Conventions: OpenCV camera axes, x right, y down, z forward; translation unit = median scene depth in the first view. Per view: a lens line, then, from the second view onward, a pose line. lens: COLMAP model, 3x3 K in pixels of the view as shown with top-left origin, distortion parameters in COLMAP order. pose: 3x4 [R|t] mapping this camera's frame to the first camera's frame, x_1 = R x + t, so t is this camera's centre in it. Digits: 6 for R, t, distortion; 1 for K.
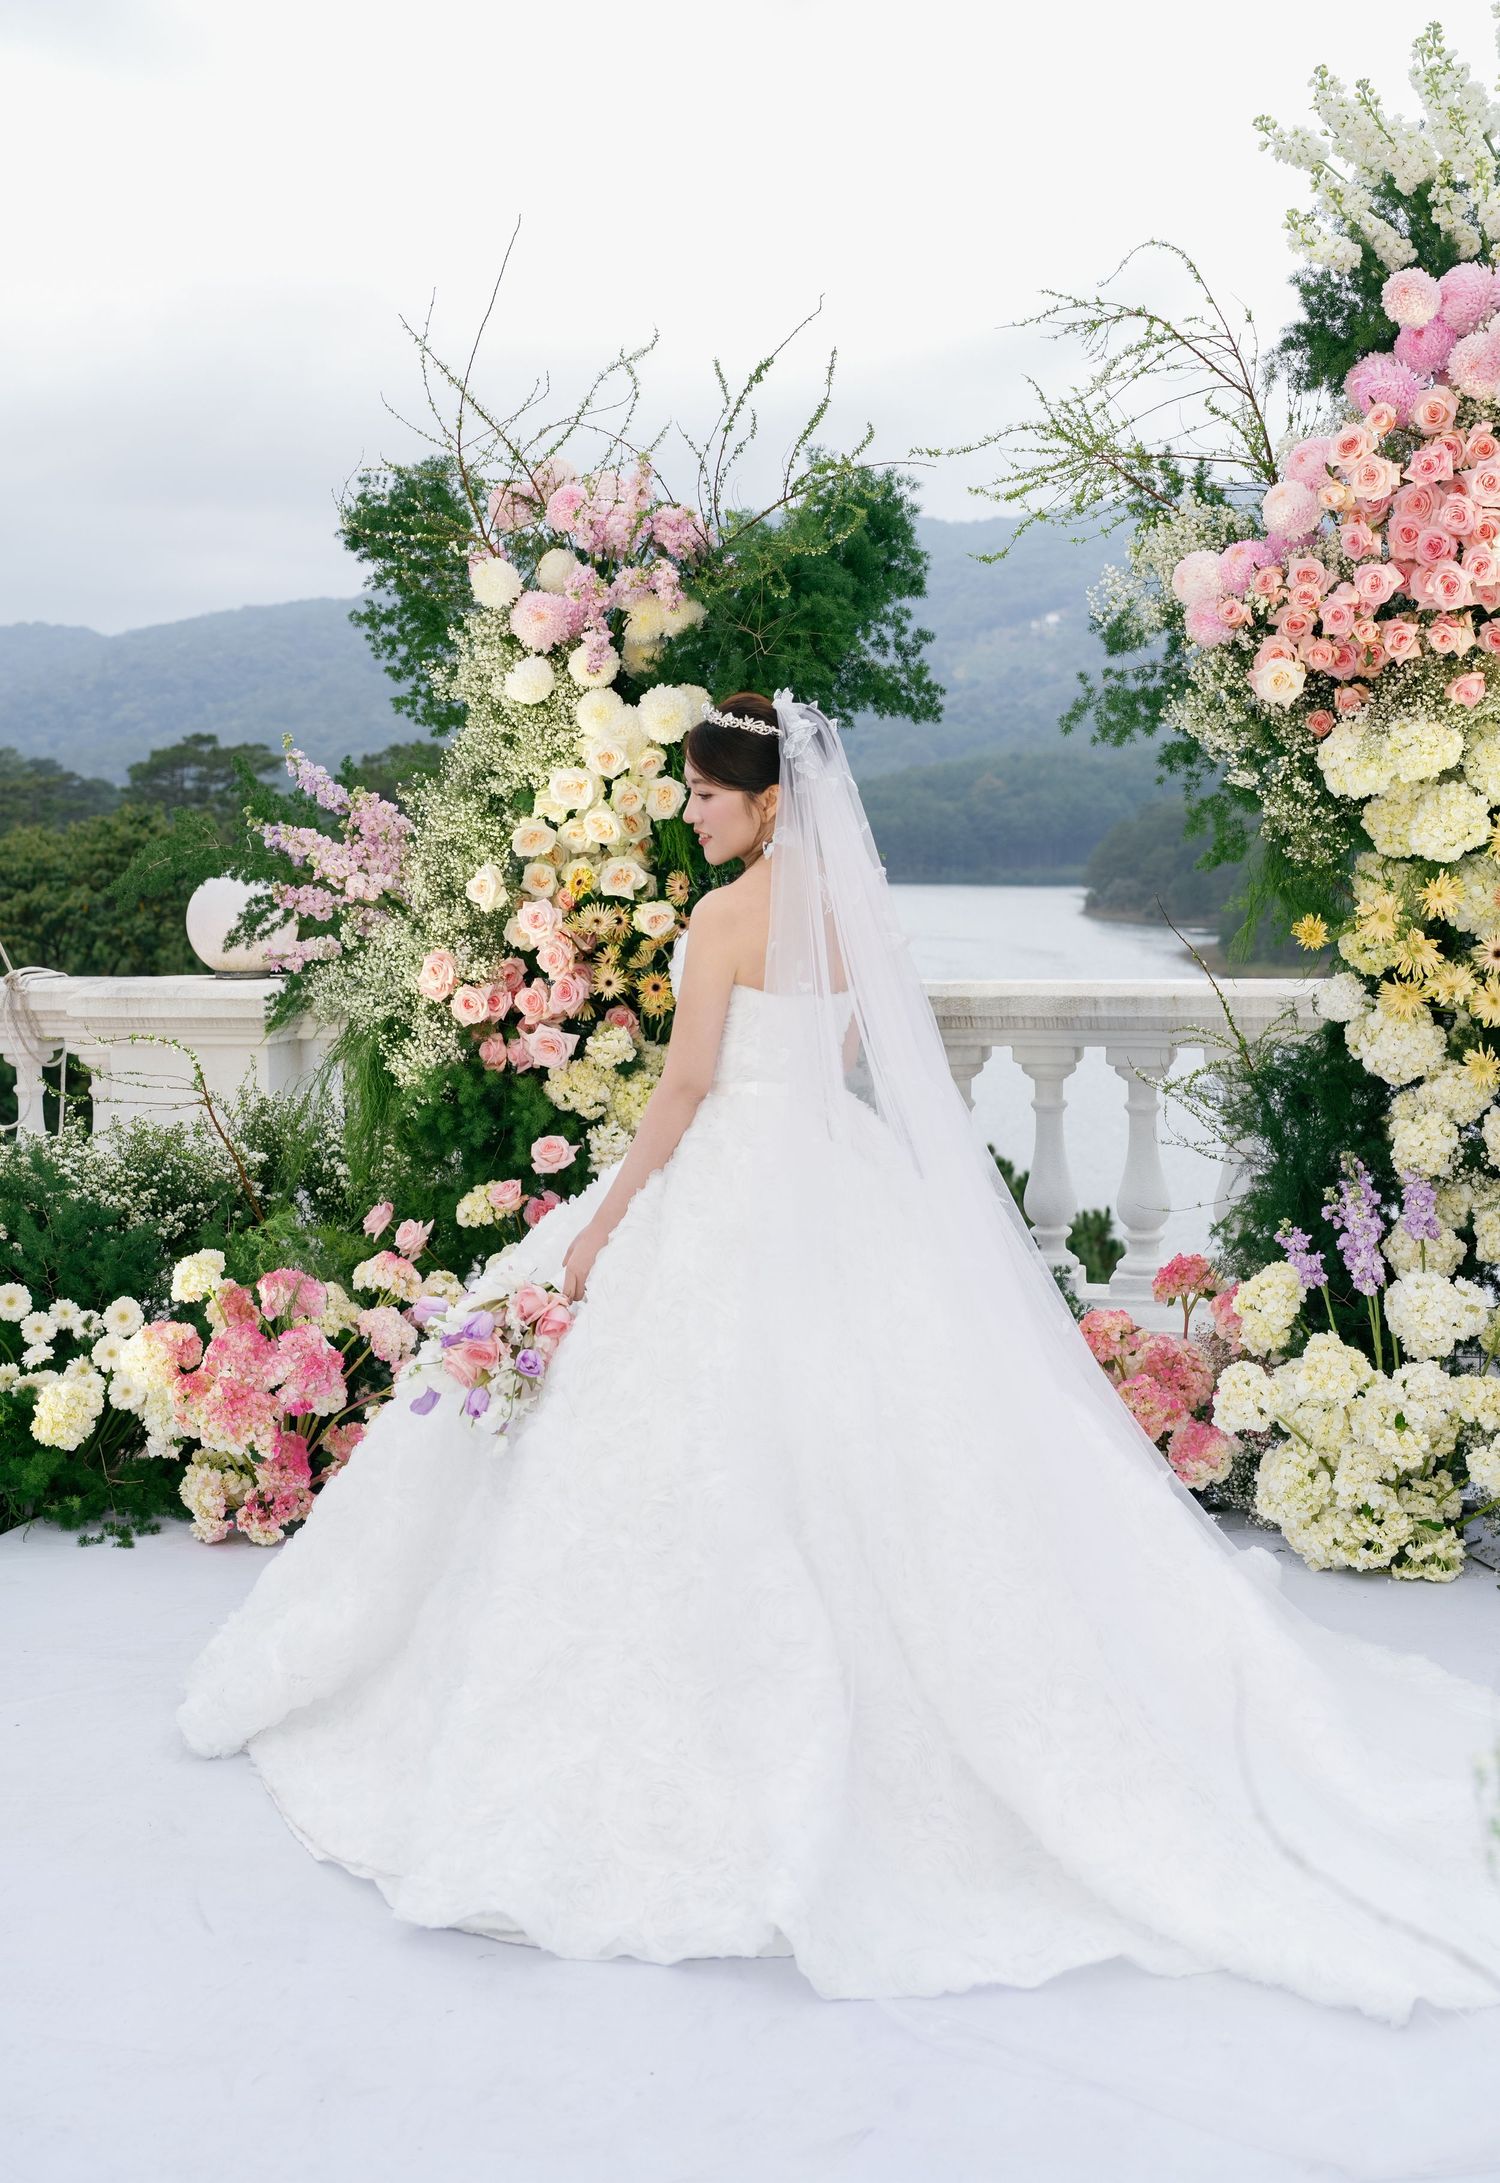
lens RADIAL K [[2746.9, 0, 743.3], [0, 2746.9, 1088.5], [0, 0, 1]] dist [0.008704, 0.000000]
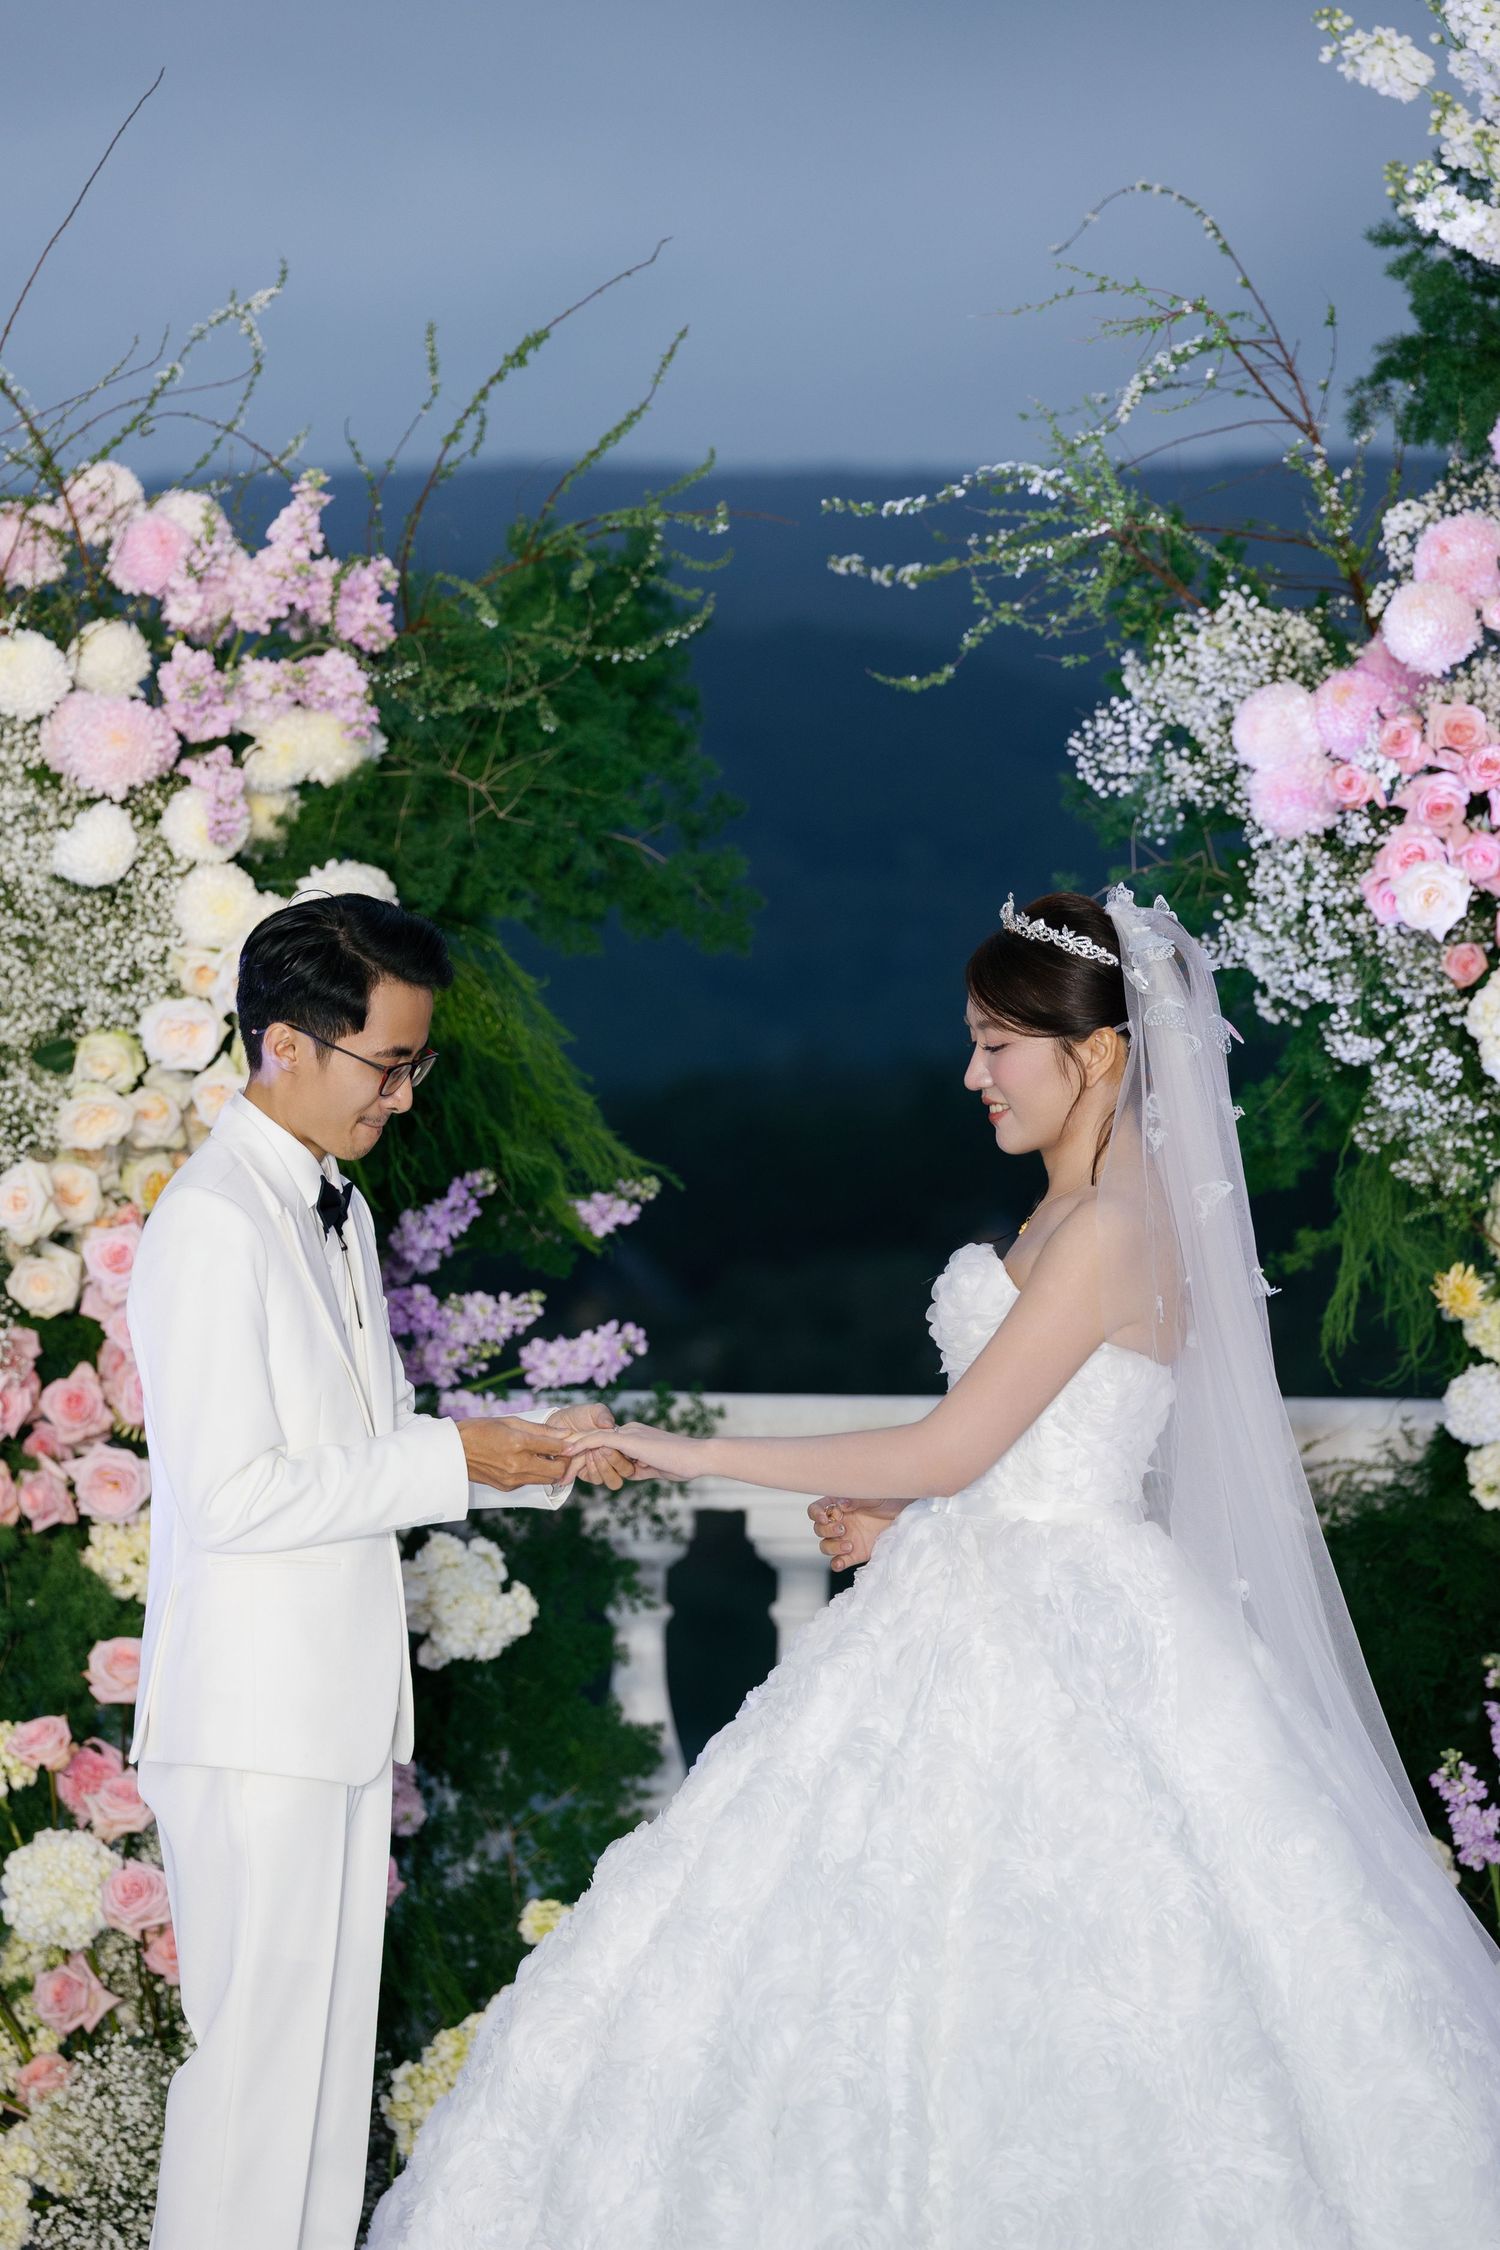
lens RADIAL K [[5904.9, 0, 662.9], [0, 5904.9, 1153.2], [0, 0, 1]] dist [-0.045807, 0.000000]
pose [[0.966000, 0.024620, 0.257366, -0.282549], [0.000553, 0.995256, -0.097284, 0.036744], [-0.258540, 0.094119, 0.961405, -0.219121]]
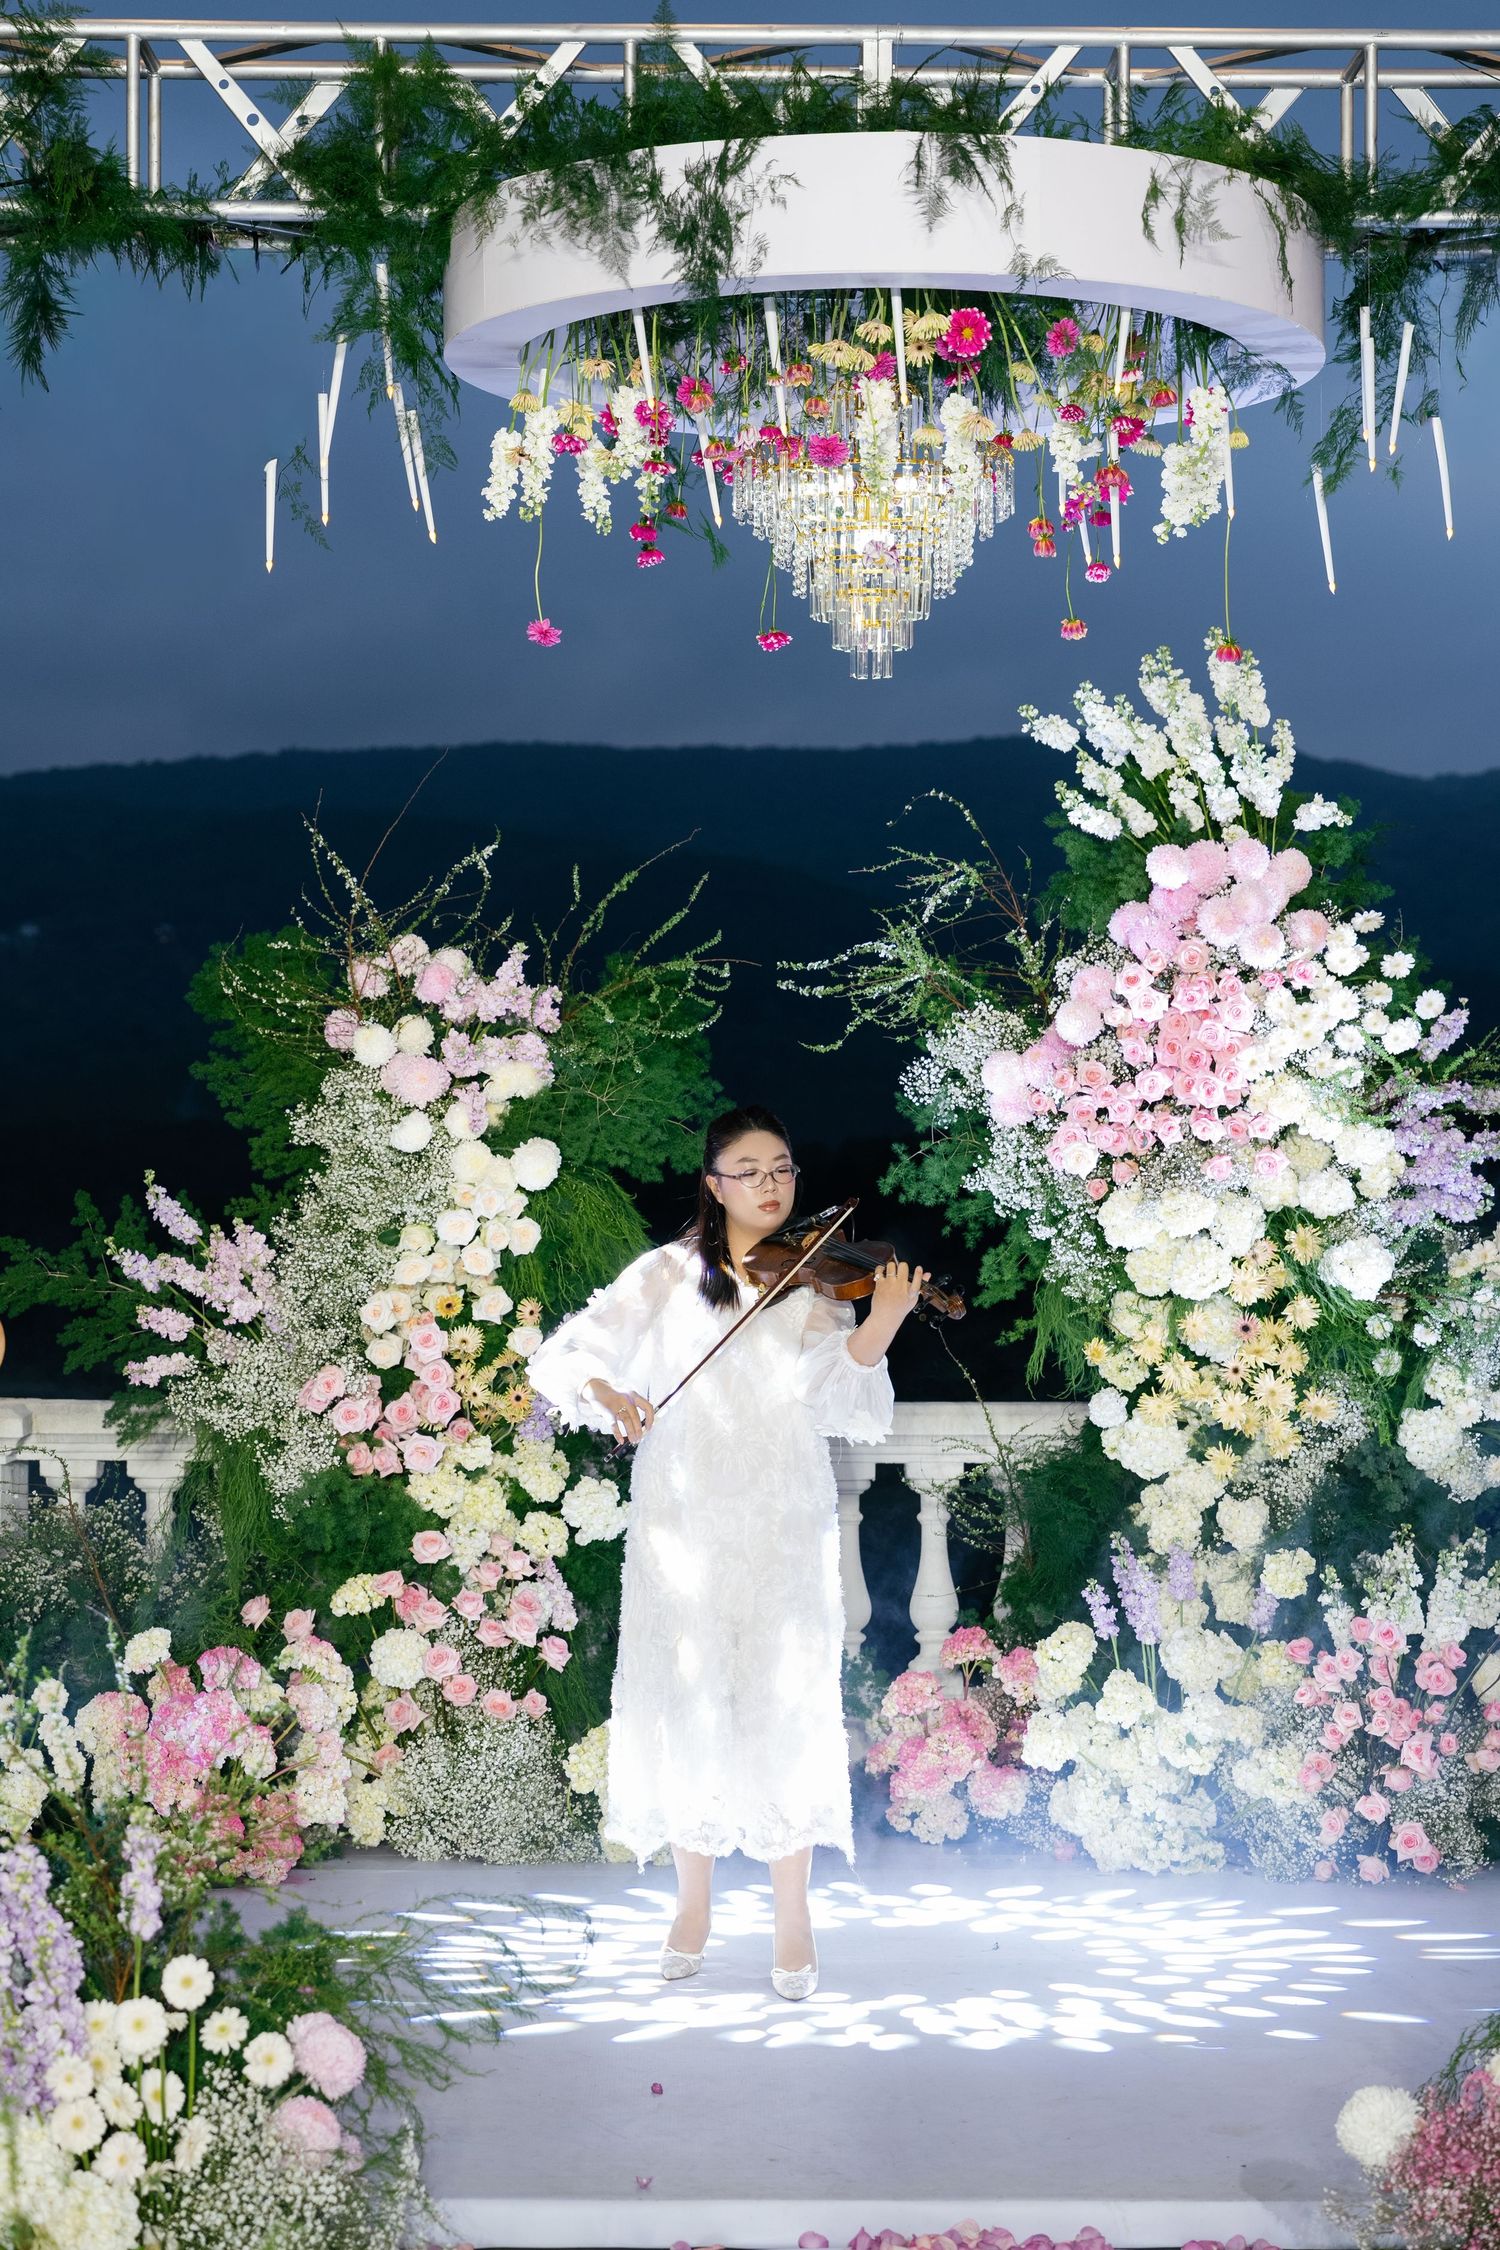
lens RADIAL K [[4050.4, 0, 761.8], [0, 4050.4, 1129.1], [0, 0, 1]] dist [0.033537, 0.000000]
pose [[0.955065, 0.023418, 0.295470, -0.441954], [0.011913, 0.993035, -0.117212, 0.050670], [-0.296157, 0.115465, 0.948134, -0.654285]]
